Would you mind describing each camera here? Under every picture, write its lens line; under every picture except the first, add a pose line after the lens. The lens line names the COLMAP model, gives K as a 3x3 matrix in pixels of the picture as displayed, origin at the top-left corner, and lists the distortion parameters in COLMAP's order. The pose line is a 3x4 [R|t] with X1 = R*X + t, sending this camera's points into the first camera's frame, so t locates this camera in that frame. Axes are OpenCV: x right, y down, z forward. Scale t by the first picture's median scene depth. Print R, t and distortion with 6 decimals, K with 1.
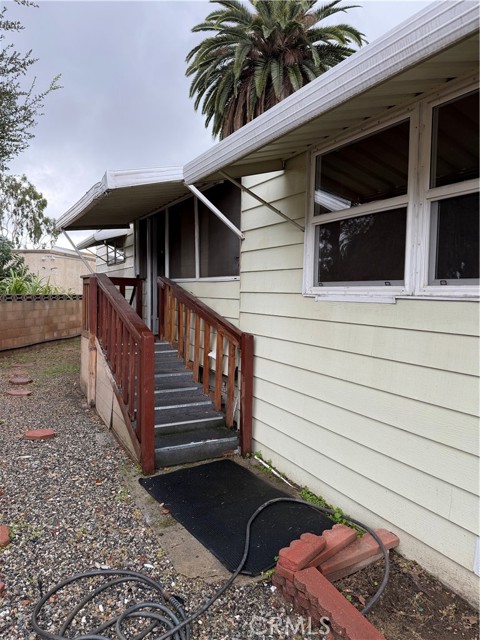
lens RADIAL K [[454.7, 0, 244.2], [0, 454.7, 318.6], [0, 0, 1]] dist [-0.006928, -0.001381]
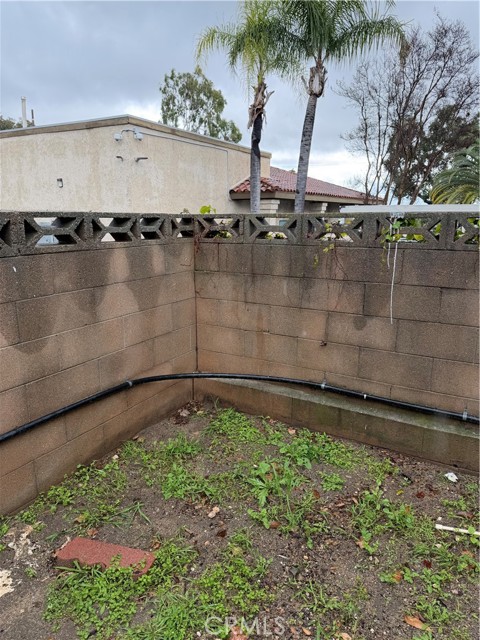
lens RADIAL K [[454.7, 0, 239.8], [0, 454.7, 320.8], [0, 0, 1]] dist [-0.006928, -0.001381]
pose [[0.908553, 0.088569, -0.408274, -0.240351], [-0.018814, 0.984952, 0.171803, -0.058034], [0.417346, -0.148411, 0.896547, 1.157498]]
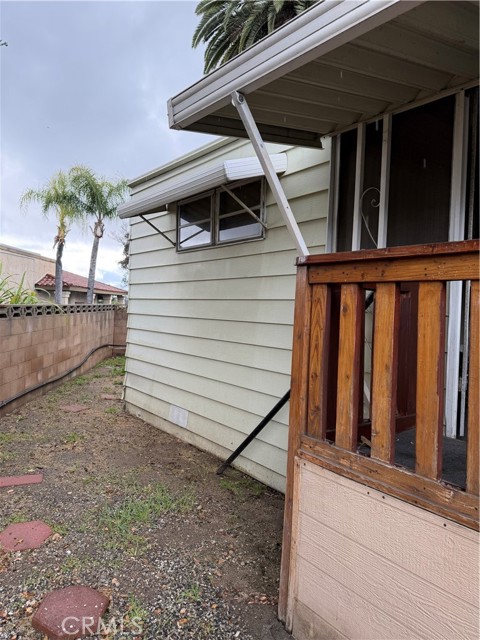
lens RADIAL K [[452.2, 0, 234.4], [0, 452.2, 321.4], [0, 0, 1]] dist [-0.004732, -0.002856]
pose [[0.990858, 0.010711, 0.134480, -0.243284], [-0.009018, 0.999872, -0.013194, -0.026689], [-0.134604, 0.011861, 0.990829, 0.398009]]
